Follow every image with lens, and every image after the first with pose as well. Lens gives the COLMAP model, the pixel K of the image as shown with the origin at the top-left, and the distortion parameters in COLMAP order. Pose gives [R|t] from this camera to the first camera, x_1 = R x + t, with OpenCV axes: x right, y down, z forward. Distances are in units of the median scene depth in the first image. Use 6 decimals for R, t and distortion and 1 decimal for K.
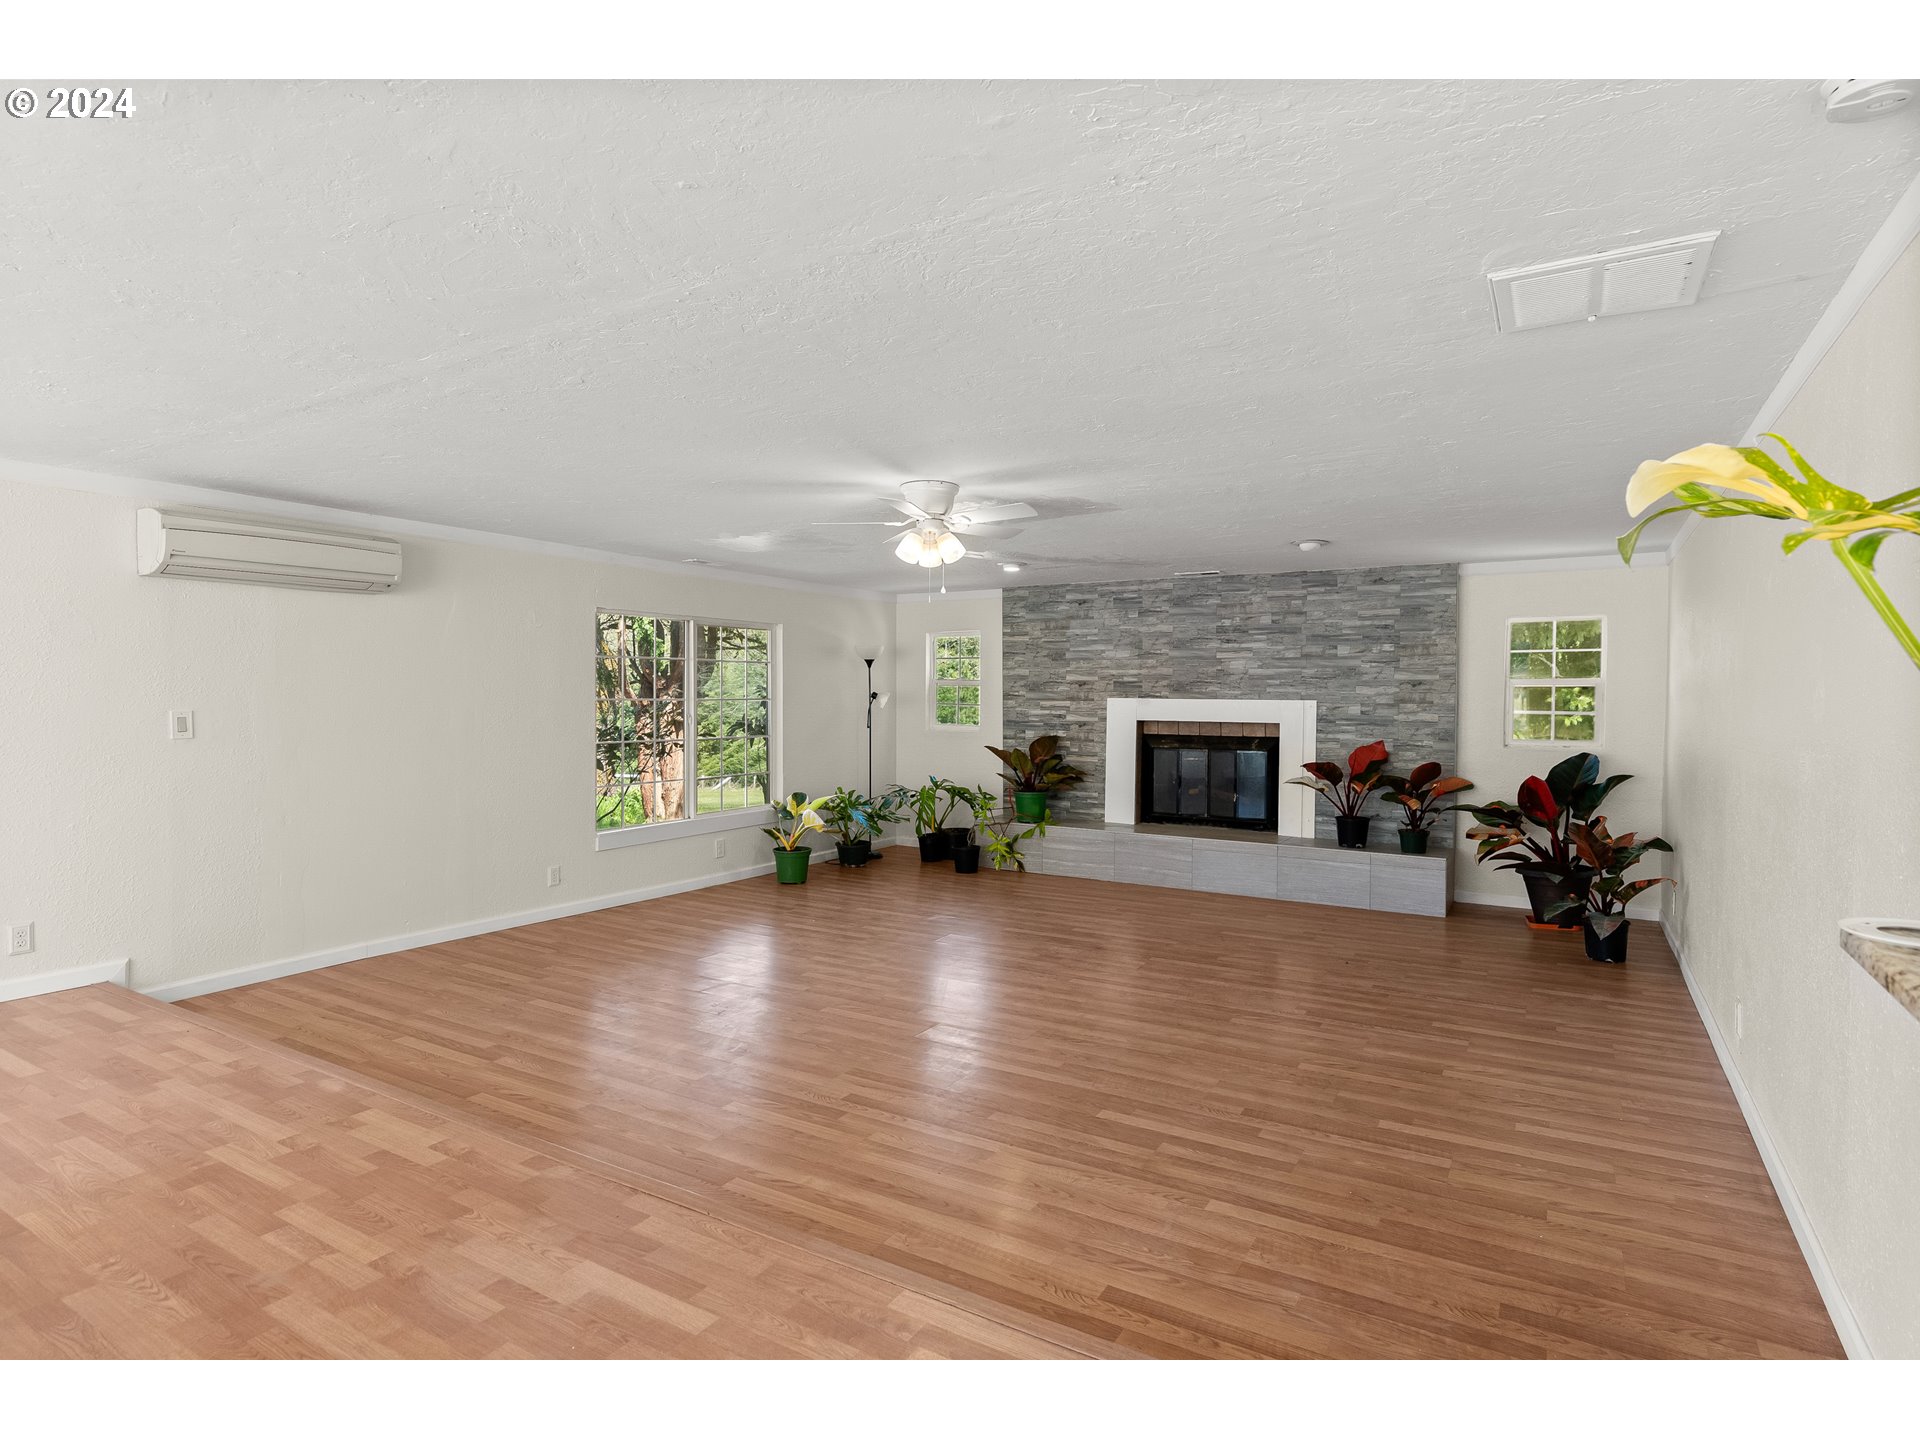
lens RADIAL K [[978.3, 0, 965.7], [0, 978.3, 715.9], [0, 0, 1]] dist [-0.002506, 0.002252]
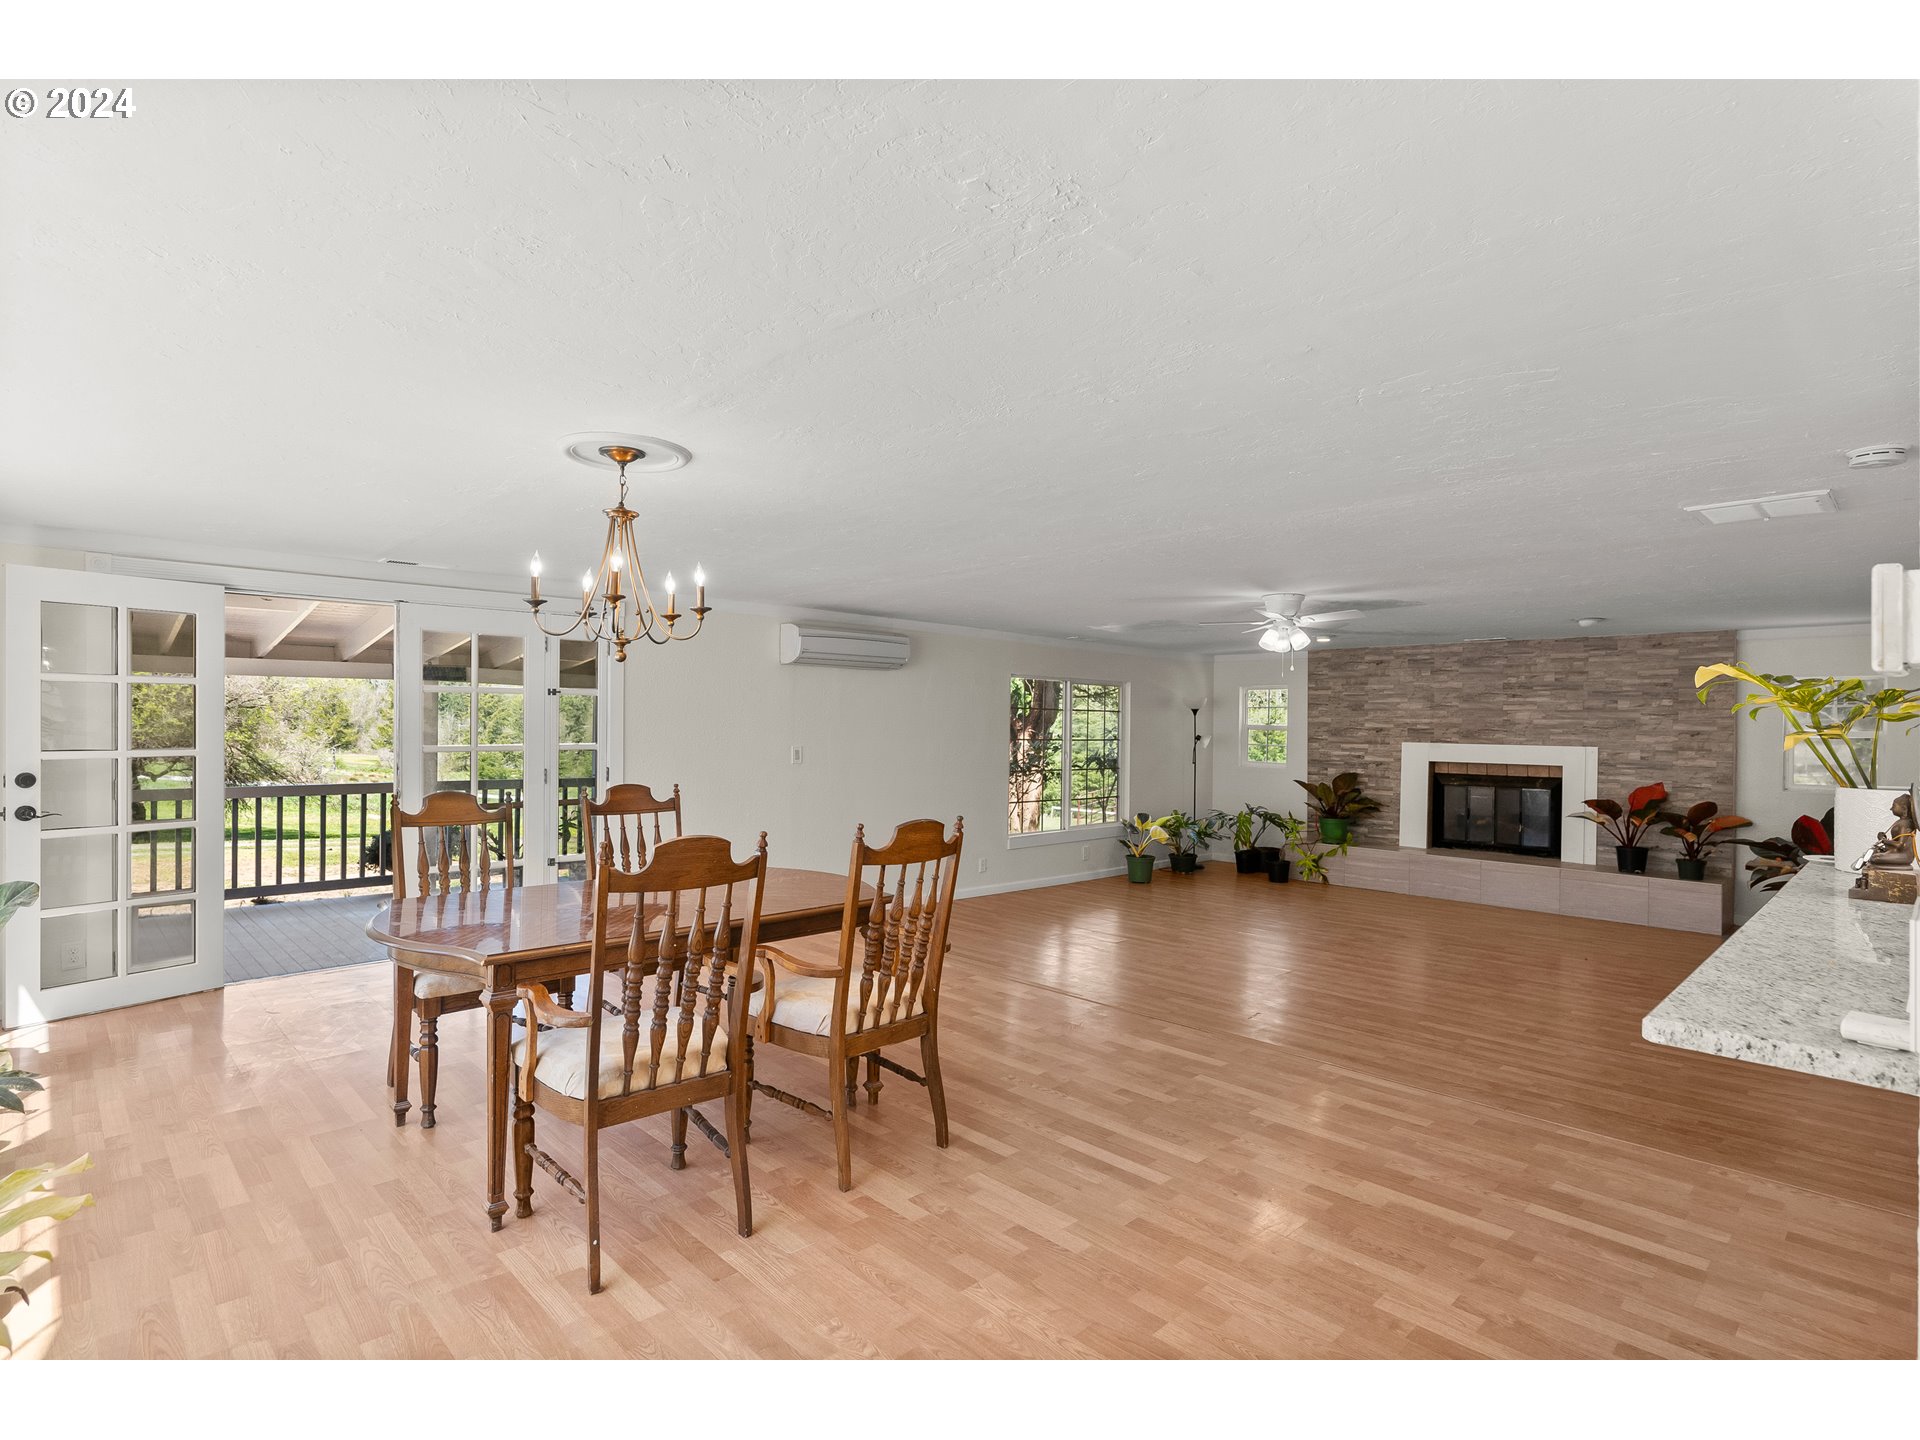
lens RADIAL K [[978.3, 0, 954.2], [0, 978.3, 724.7], [0, 0, 1]] dist [-0.002506, 0.002252]
pose [[0.967344, 0.007622, -0.253351, -0.089049], [-0.014231, 0.999604, -0.024264, -0.003135], [0.253066, 0.027077, 0.967070, -0.323048]]
